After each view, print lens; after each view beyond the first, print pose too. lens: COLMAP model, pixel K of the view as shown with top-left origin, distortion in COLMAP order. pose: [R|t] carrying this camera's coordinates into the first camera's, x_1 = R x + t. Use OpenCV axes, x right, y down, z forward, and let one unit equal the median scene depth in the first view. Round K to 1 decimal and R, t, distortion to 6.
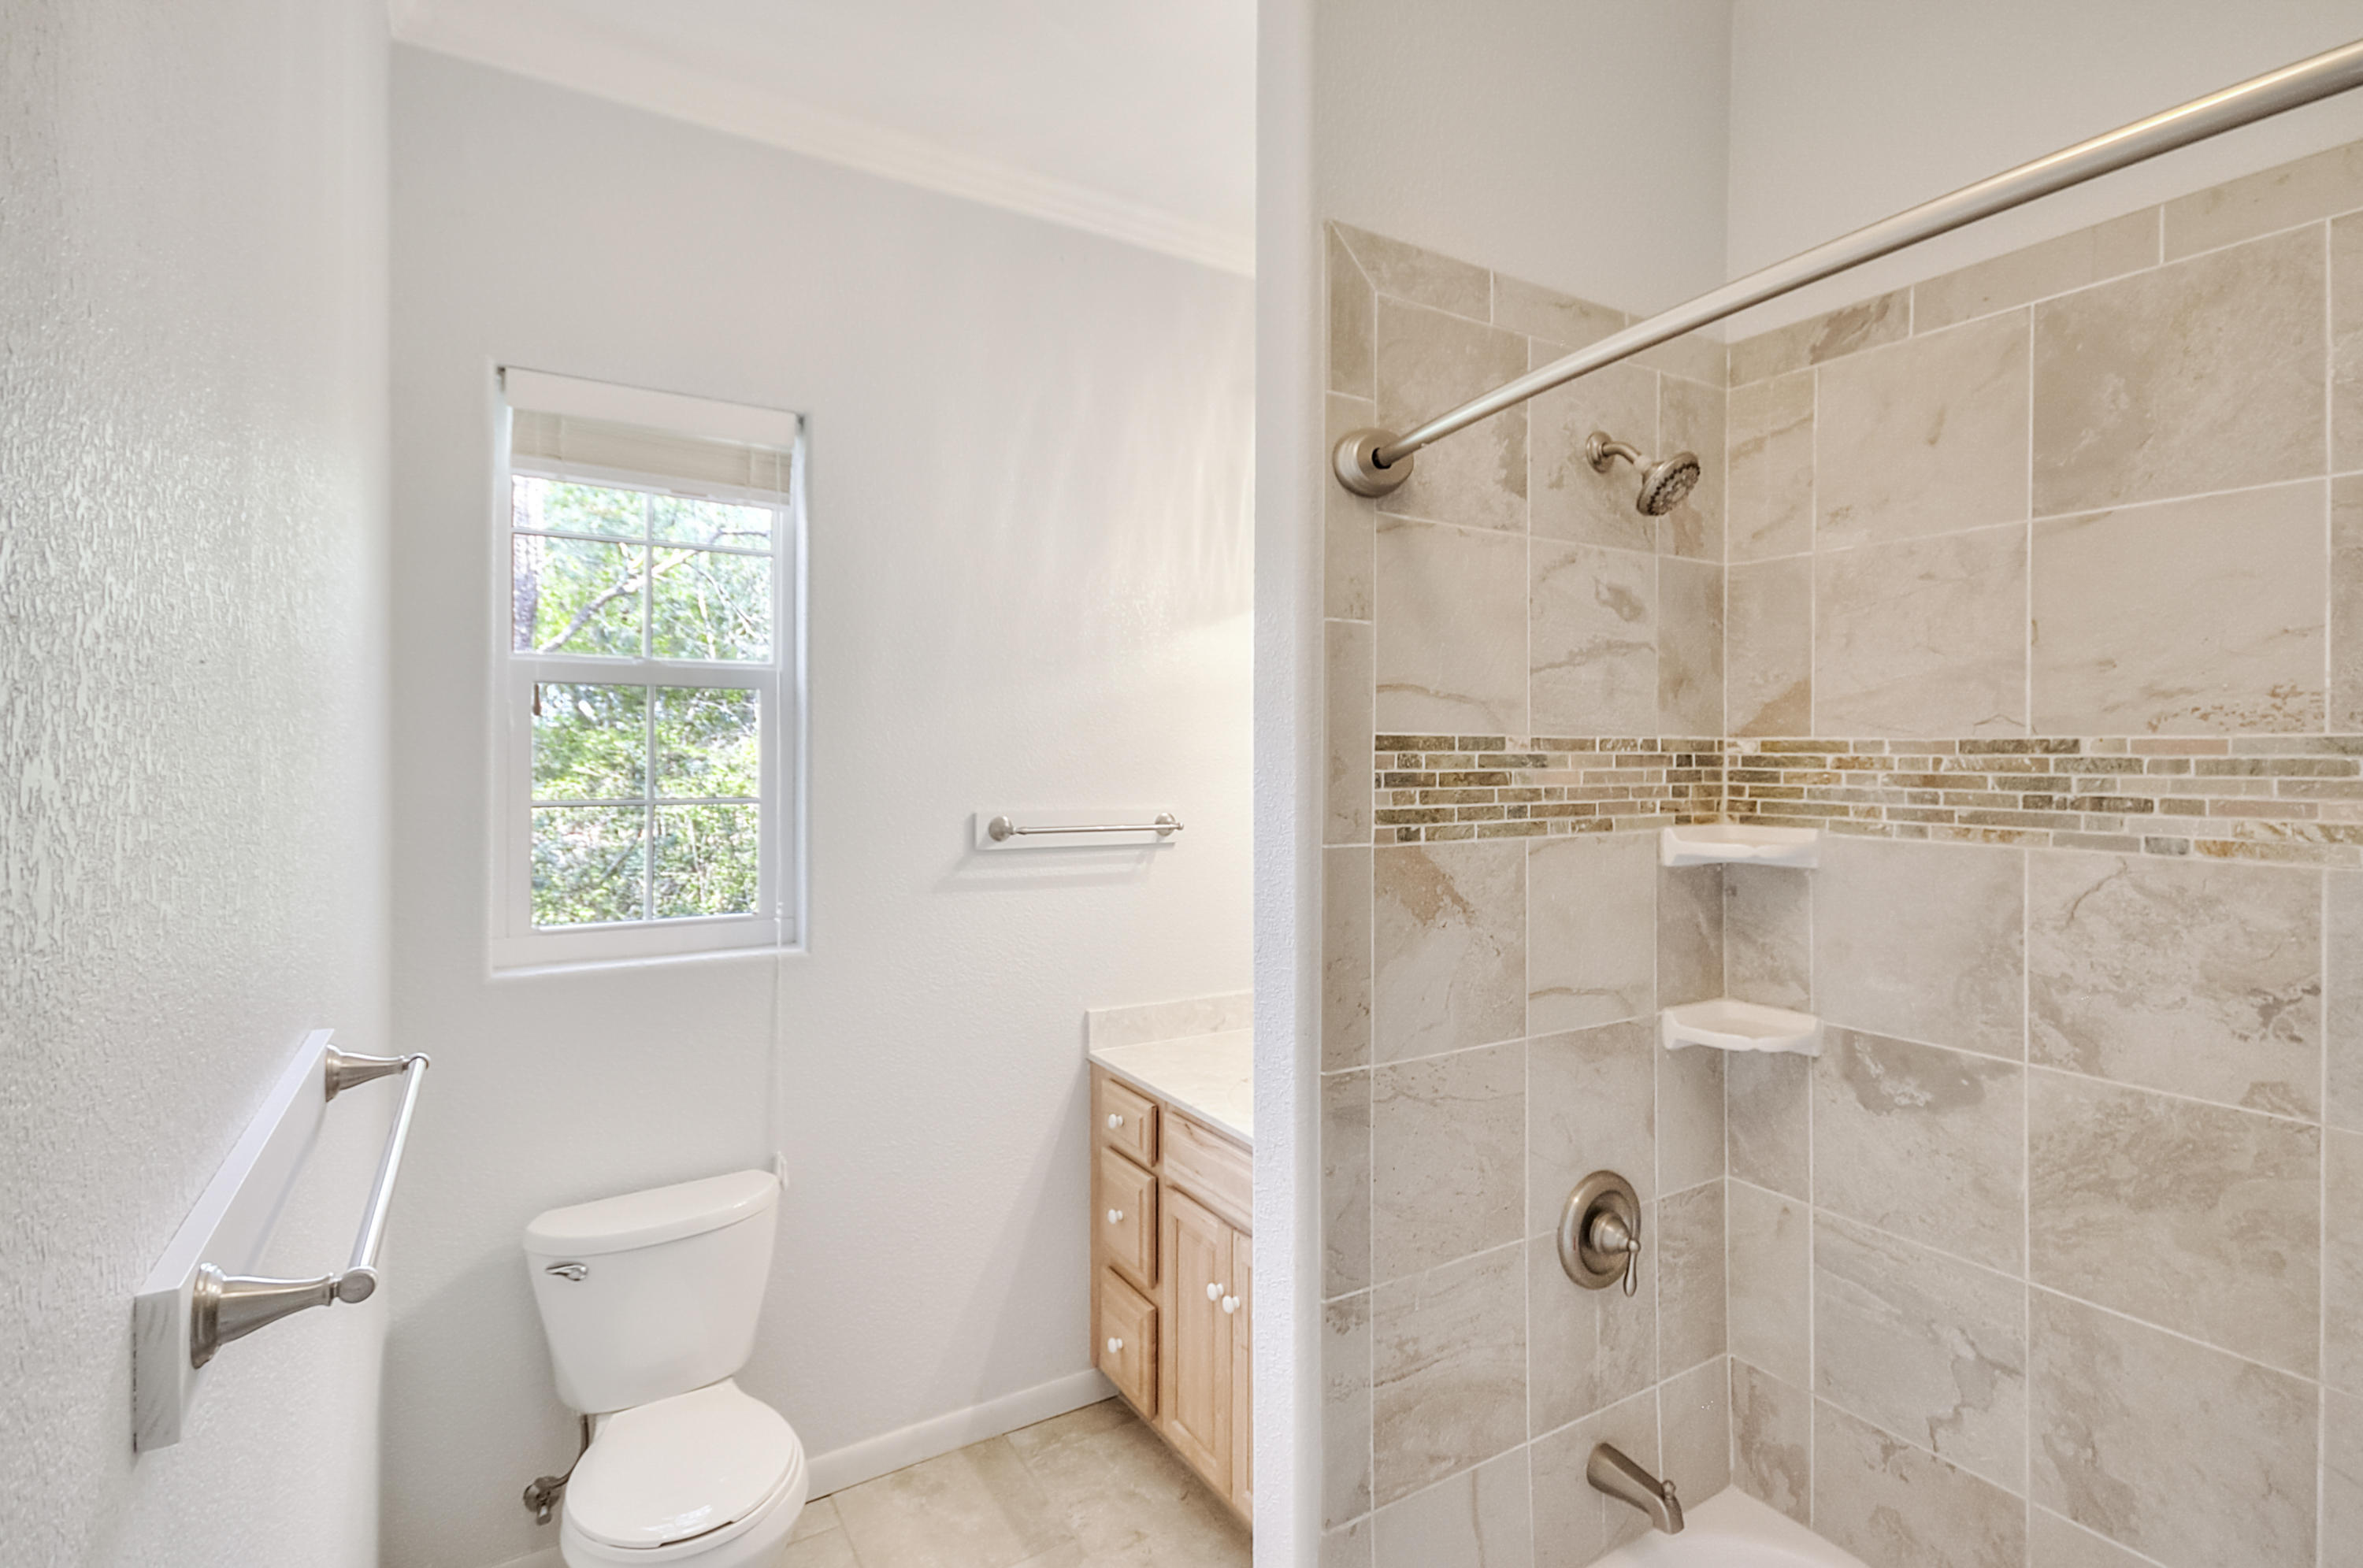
lens RADIAL K [[1159.4, 0, 1157.7], [0, 1159.4, 784.9], [0, 0, 1]] dist [0.025820, -0.010712]
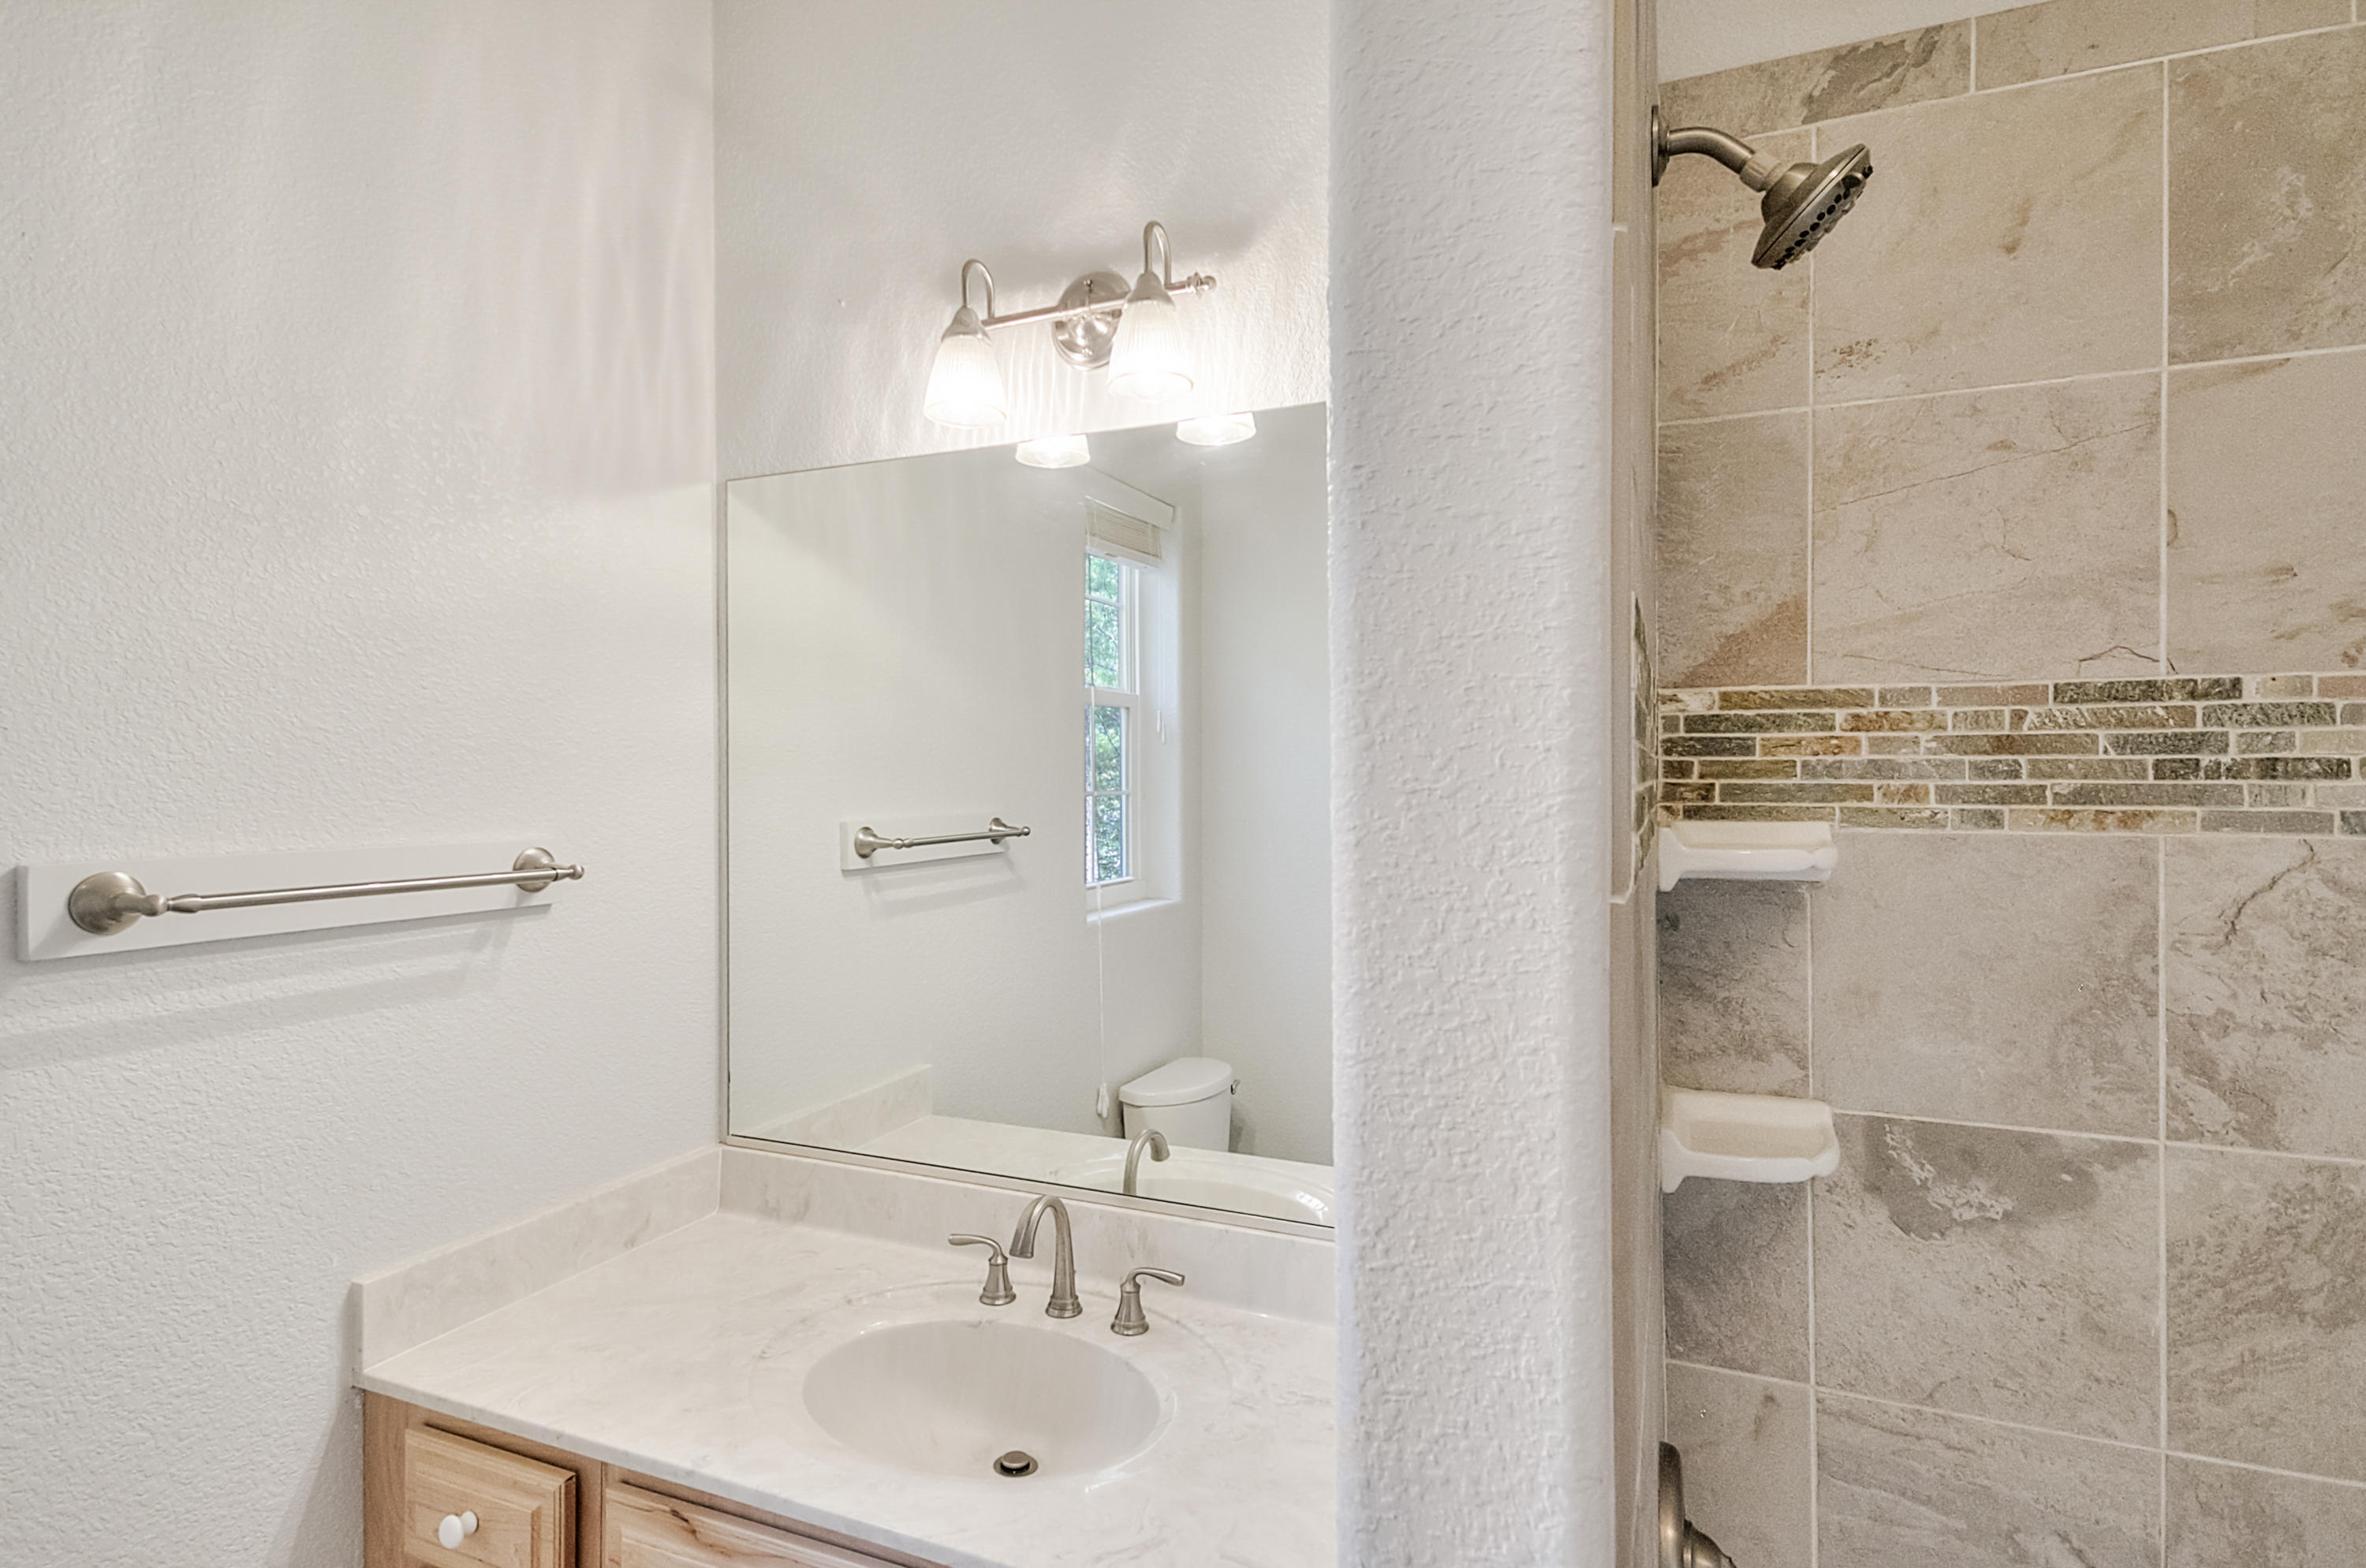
lens RADIAL K [[1161.0, 0, 1159.1], [0, 1161.0, 784.9], [0, 0, 1]] dist [0.025820, -0.010712]
pose [[0.794543, -0.011791, 0.607094, -0.157801], [0.023477, 0.999660, -0.011311, 0.016919], [-0.606754, 0.023240, 0.794550, 0.771014]]
